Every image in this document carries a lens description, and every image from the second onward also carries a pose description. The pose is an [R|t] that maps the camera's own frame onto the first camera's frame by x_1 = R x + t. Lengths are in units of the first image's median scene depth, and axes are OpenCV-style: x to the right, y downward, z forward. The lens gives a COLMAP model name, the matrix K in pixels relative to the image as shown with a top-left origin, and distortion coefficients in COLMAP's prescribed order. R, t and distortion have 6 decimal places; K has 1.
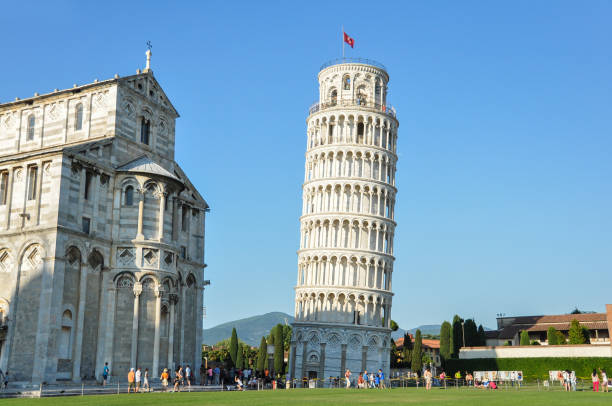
lens RADIAL K [[652.8, 0, 316.0], [0, 652.8, 195.7], [0, 0, 1]] dist [0.038005, 0.000000]
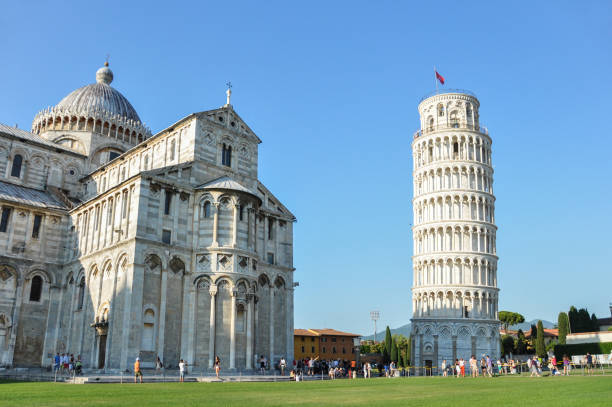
lens RADIAL K [[485.5, 0, 317.1], [0, 485.5, 204.7], [0, 0, 1]] dist [-0.091694, 0.029274]
pose [[0.952039, -0.095914, -0.290556, 0.128108], [0.082261, 0.994870, -0.058874, 0.049986], [0.294713, 0.032149, 0.955045, 0.212644]]
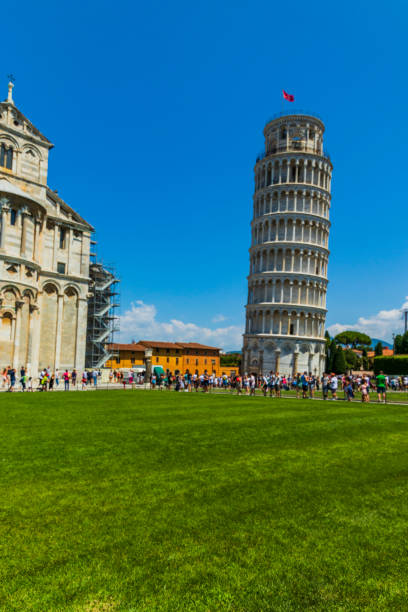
lens RADIAL K [[420.2, 0, 208.7], [0, 420.2, 300.7], [0, 0, 1]] dist [0.018825, -0.006016]
pose [[0.953269, -0.031536, -0.300472, 0.252832], [0.060759, 0.994229, 0.088413, 0.093696], [0.295950, -0.102538, 0.949684, 0.380446]]
